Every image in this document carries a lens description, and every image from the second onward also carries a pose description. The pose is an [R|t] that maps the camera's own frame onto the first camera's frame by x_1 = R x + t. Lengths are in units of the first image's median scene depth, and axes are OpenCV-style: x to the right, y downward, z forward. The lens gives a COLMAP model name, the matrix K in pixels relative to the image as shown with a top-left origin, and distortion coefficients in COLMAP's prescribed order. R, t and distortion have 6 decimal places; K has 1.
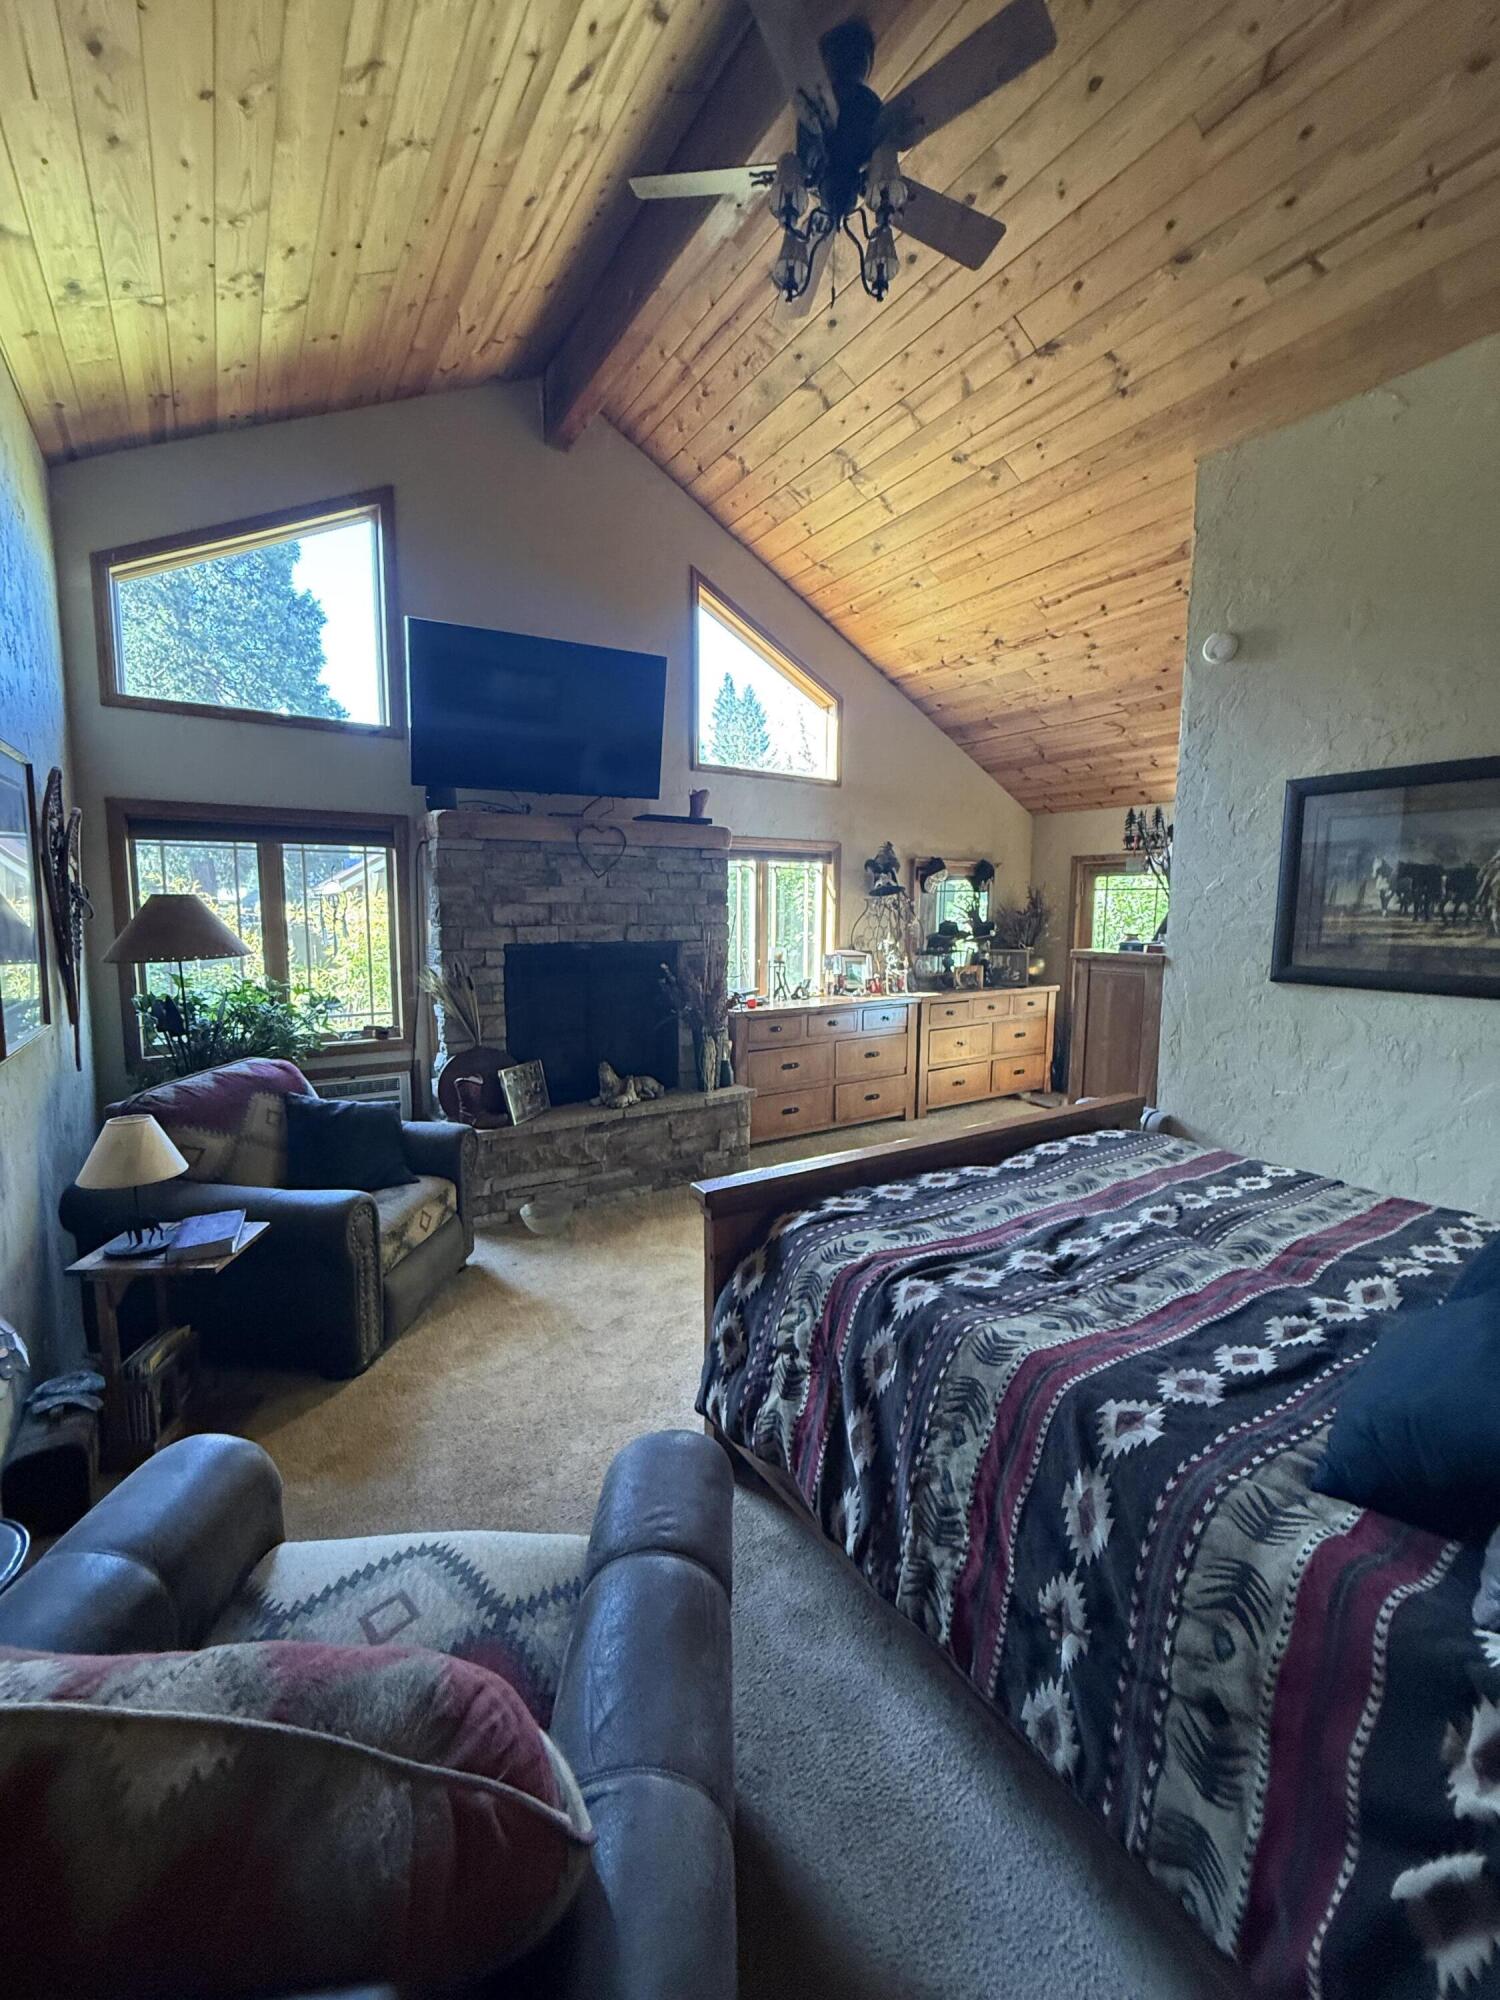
lens RADIAL K [[797.7, 0, 743.7], [0, 797.7, 991.6], [0, 0, 1]] dist [0.001459, 0.000091]
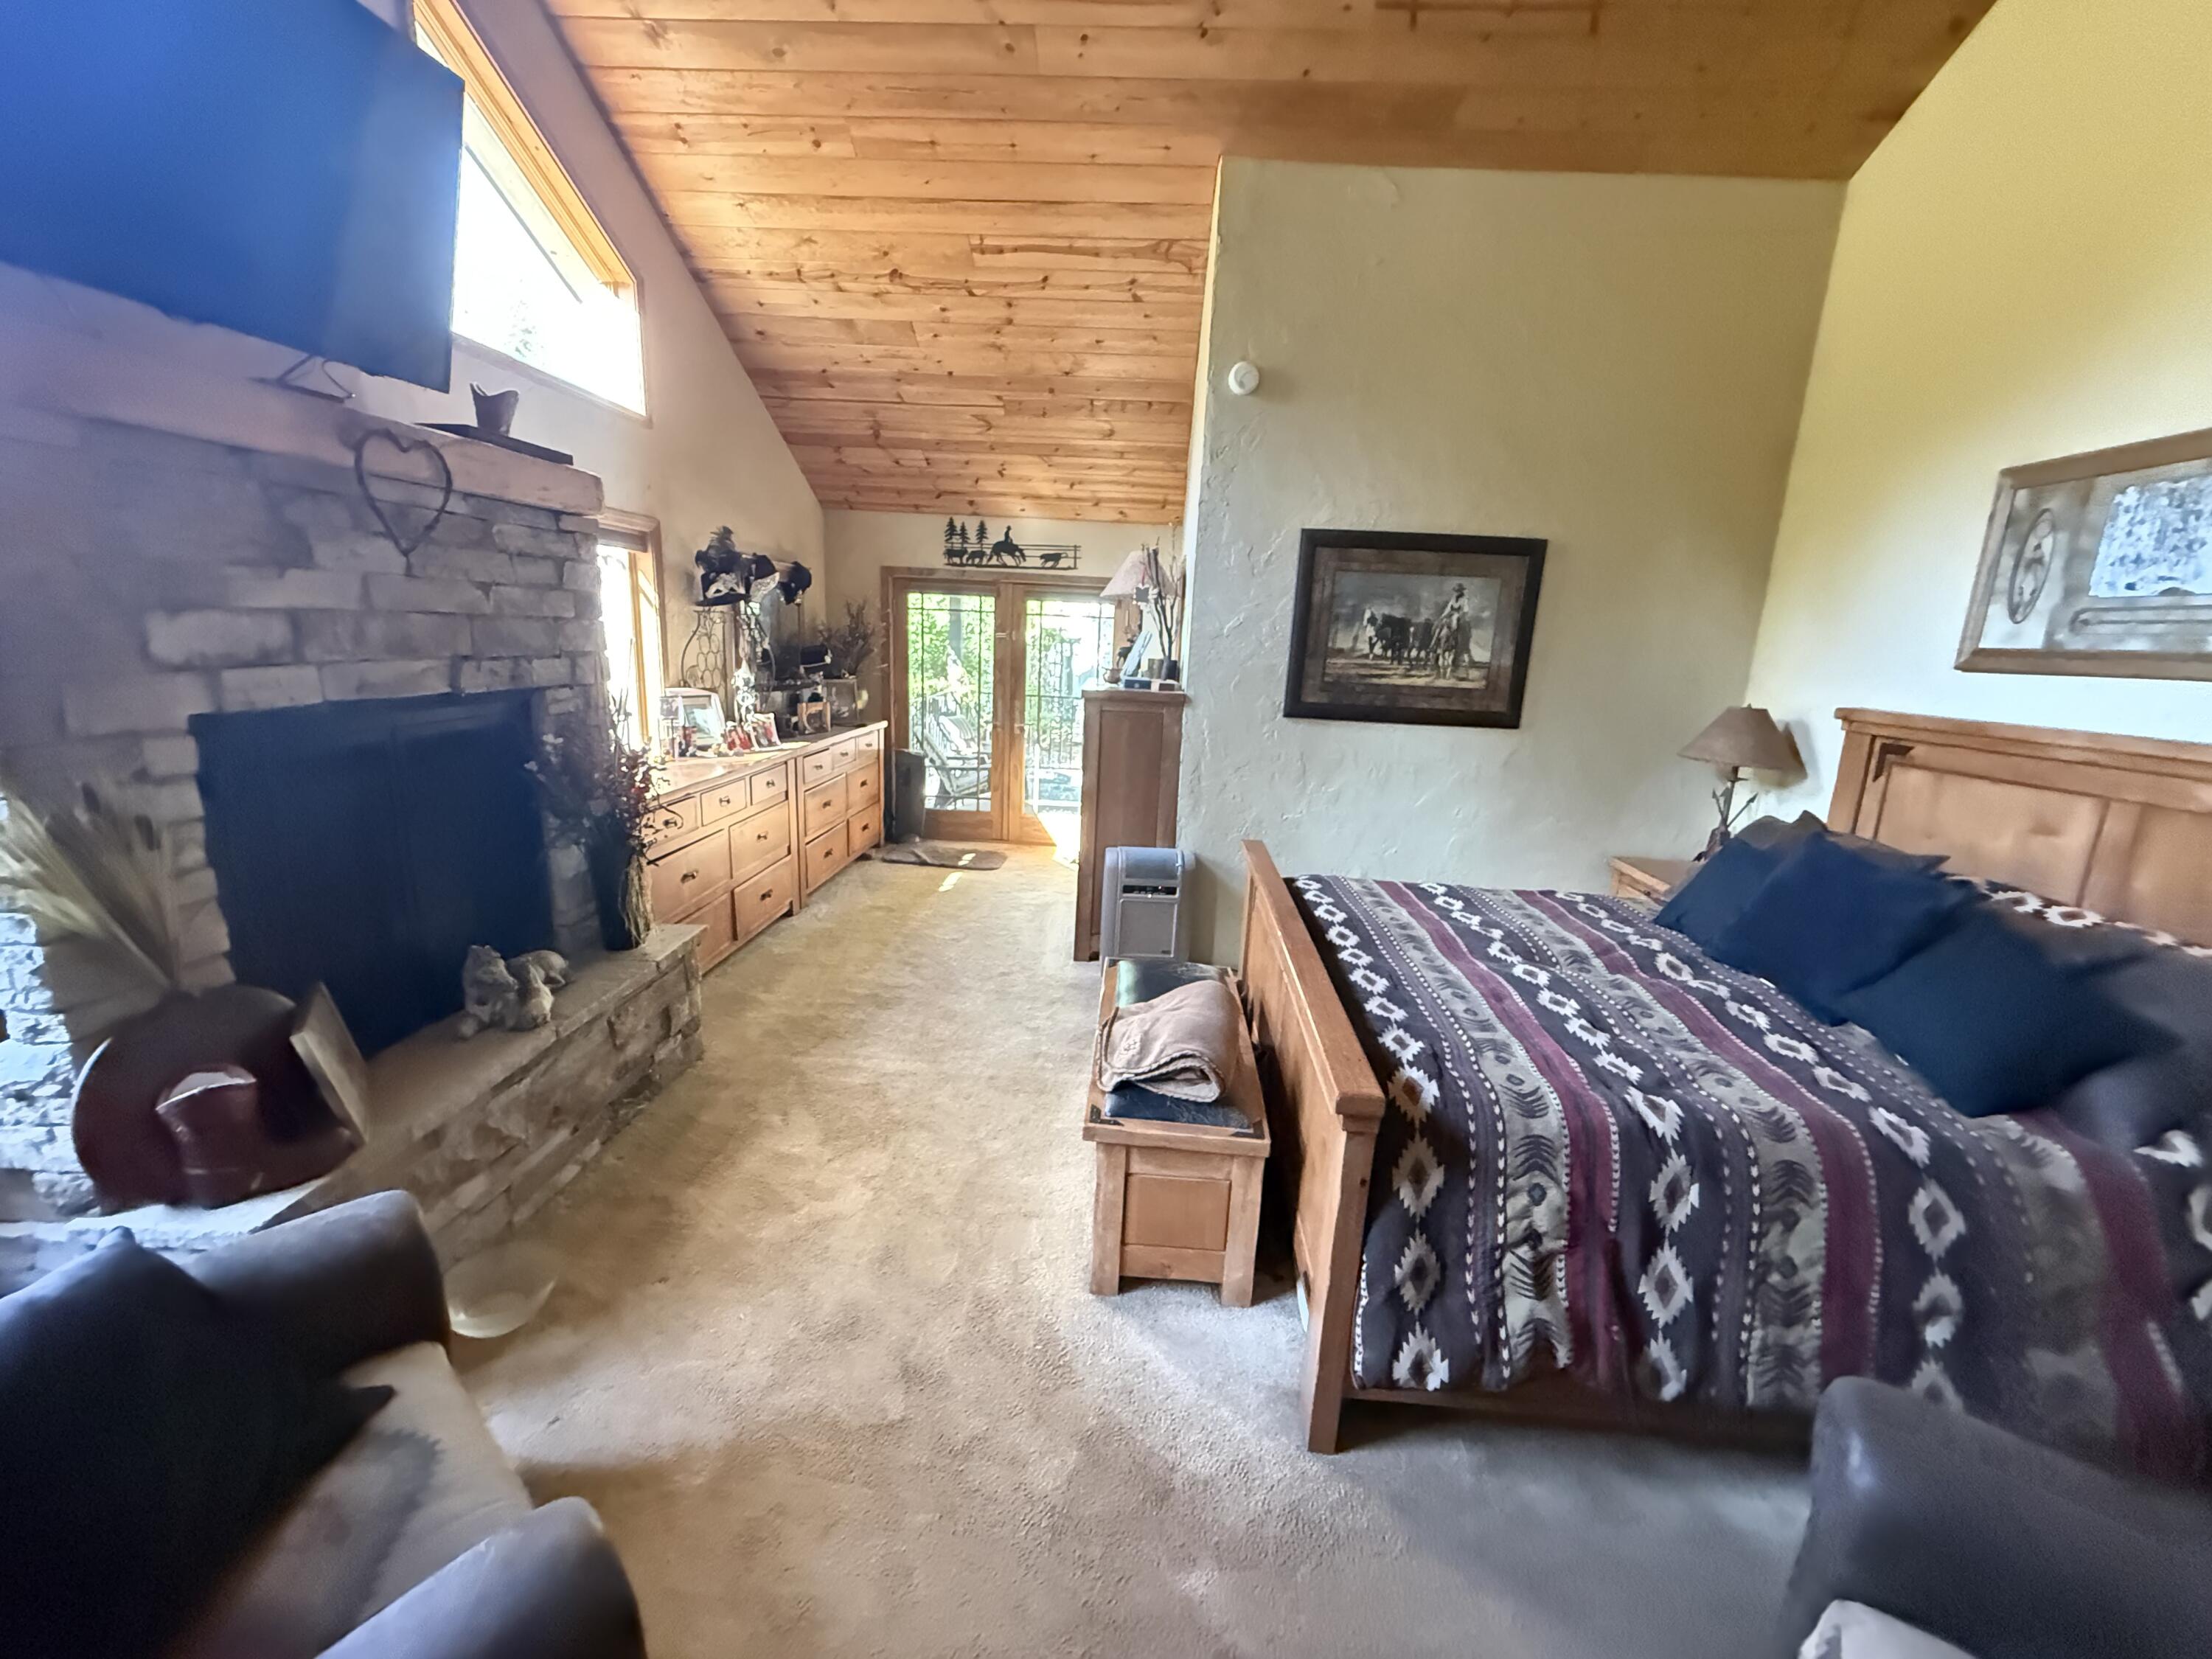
lens RADIAL K [[882.3, 0, 1110.2], [0, 882.3, 830.0], [0, 0, 1]] dist [0.001459, 0.000091]
pose [[0.590274, -0.155747, 0.792035, -0.381242], [0.045696, 0.986083, 0.159849, -0.053055], [-0.805908, -0.058162, 0.589177, 0.388660]]
